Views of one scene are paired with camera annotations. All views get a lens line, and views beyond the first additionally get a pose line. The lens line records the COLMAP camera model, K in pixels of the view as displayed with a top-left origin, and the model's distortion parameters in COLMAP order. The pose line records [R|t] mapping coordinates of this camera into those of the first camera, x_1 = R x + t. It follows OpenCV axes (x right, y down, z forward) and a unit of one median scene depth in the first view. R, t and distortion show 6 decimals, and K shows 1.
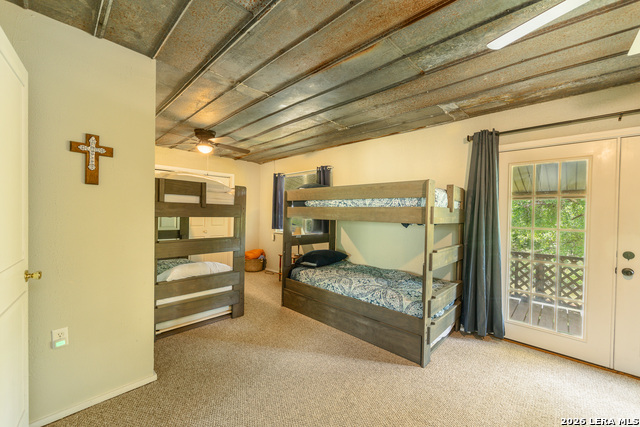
lens RADIAL K [[256.0, 0, 320.0], [0, 256.0, 213.5], [0, 0, 1]] dist [-0.000471, 0.000124]
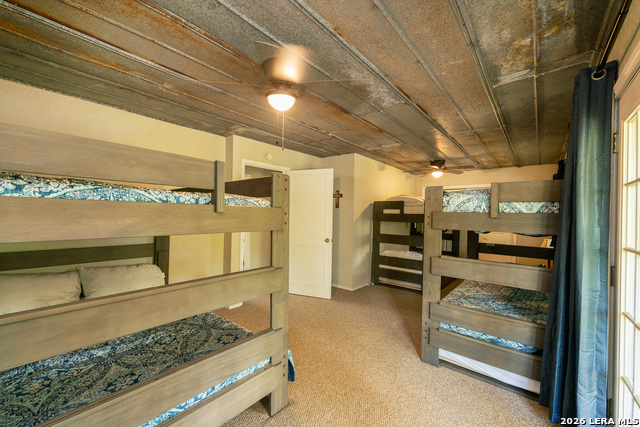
lens RADIAL K [[256.0, 0, 320.0], [0, 256.0, 213.5], [0, 0, 1]] dist [-0.000471, 0.000124]
pose [[0.067729, -0.022296, -0.997455, 1.185356], [-0.022959, 0.999451, -0.023900, 0.010487], [0.997440, 0.024520, 0.067180, 0.391044]]
